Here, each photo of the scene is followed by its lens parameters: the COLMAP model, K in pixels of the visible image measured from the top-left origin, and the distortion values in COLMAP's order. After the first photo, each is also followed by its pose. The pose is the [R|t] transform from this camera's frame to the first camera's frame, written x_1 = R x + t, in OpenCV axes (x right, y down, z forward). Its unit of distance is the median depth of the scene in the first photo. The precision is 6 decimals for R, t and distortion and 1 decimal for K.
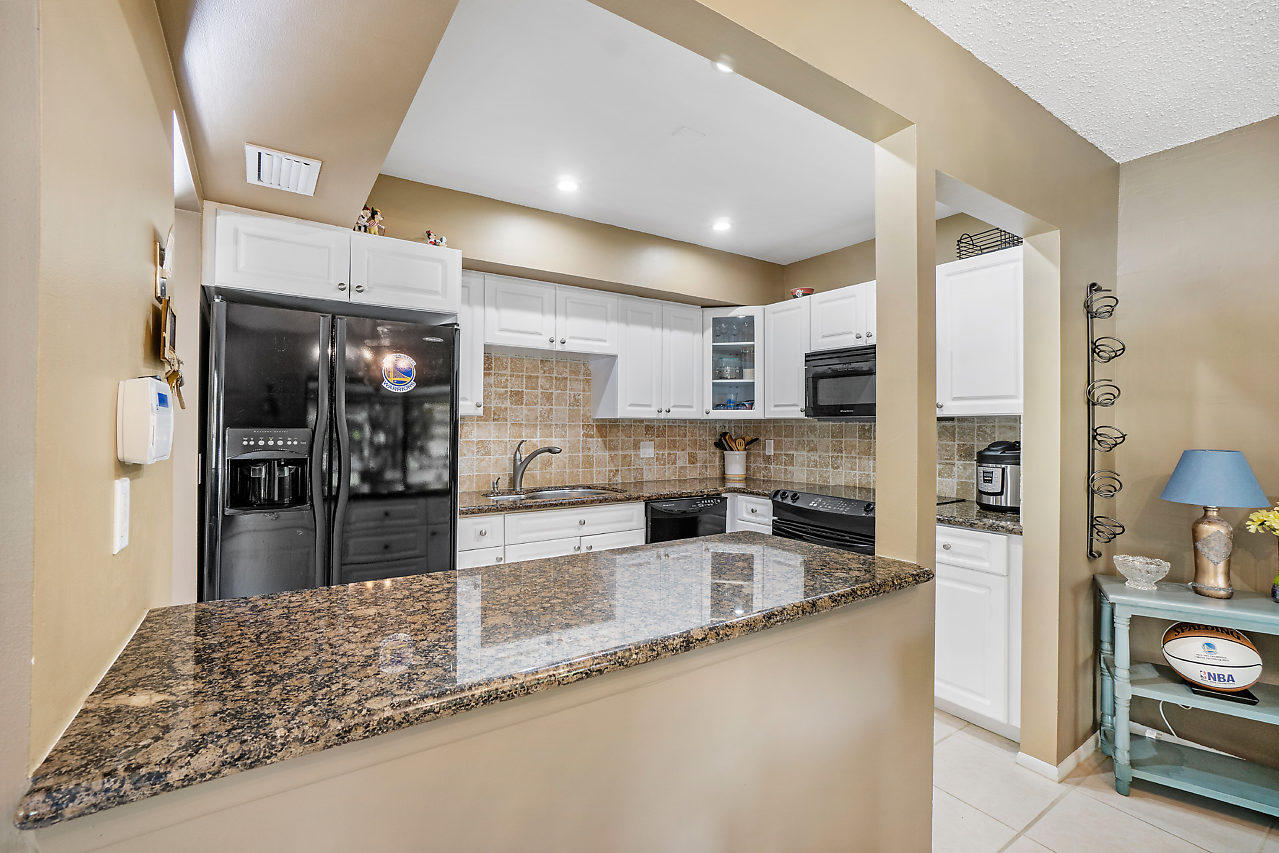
lens RADIAL K [[562.3, 0, 642.8], [0, 562.3, 421.1], [0, 0, 1]] dist [-0.012510, -0.000025]
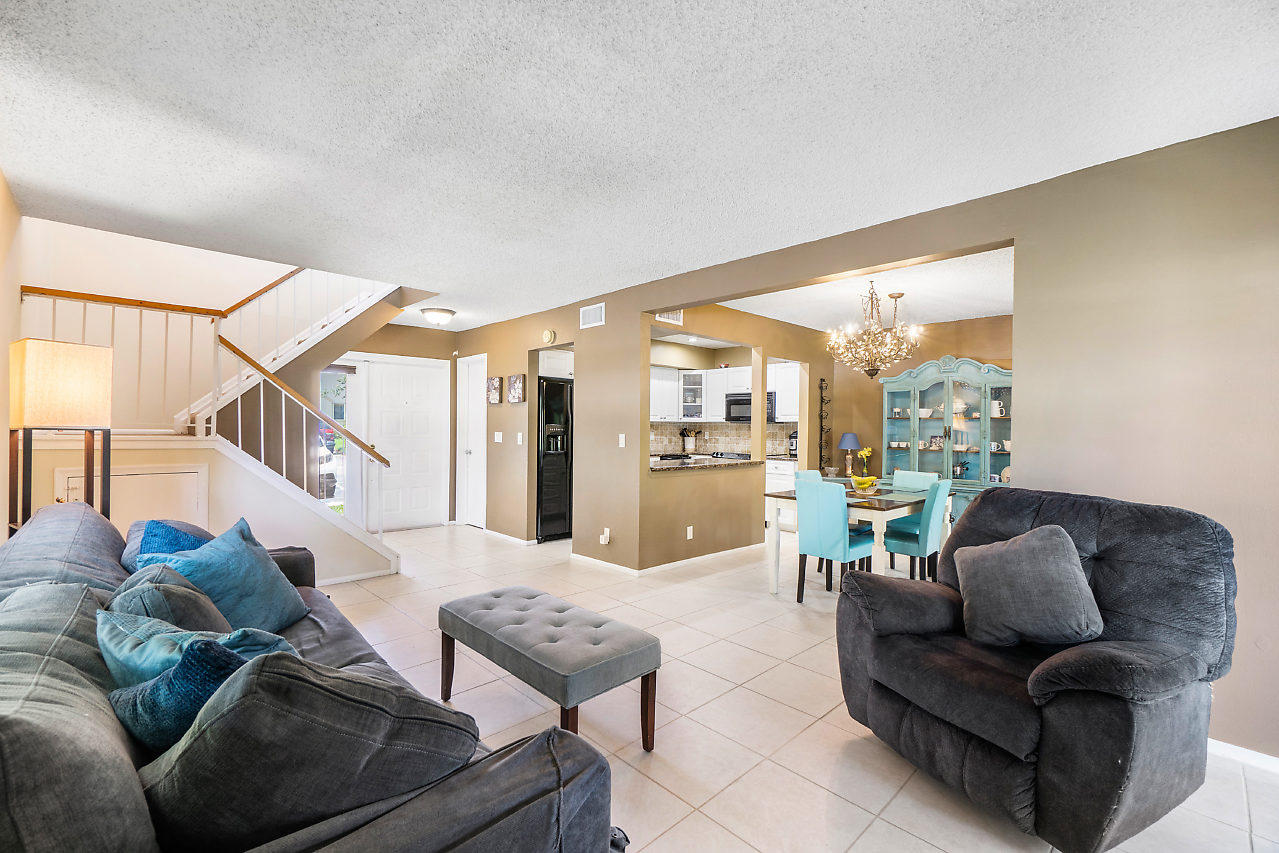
lens RADIAL K [[562.3, 0, 638.6], [0, 562.3, 427.4], [0, 0, 1]] dist [-0.012510, -0.000025]
pose [[0.983966, 0.007613, 0.178192, -0.433912], [-0.009455, 0.999910, 0.009490, -0.000582], [-0.178103, -0.011023, 0.983950, -1.112766]]
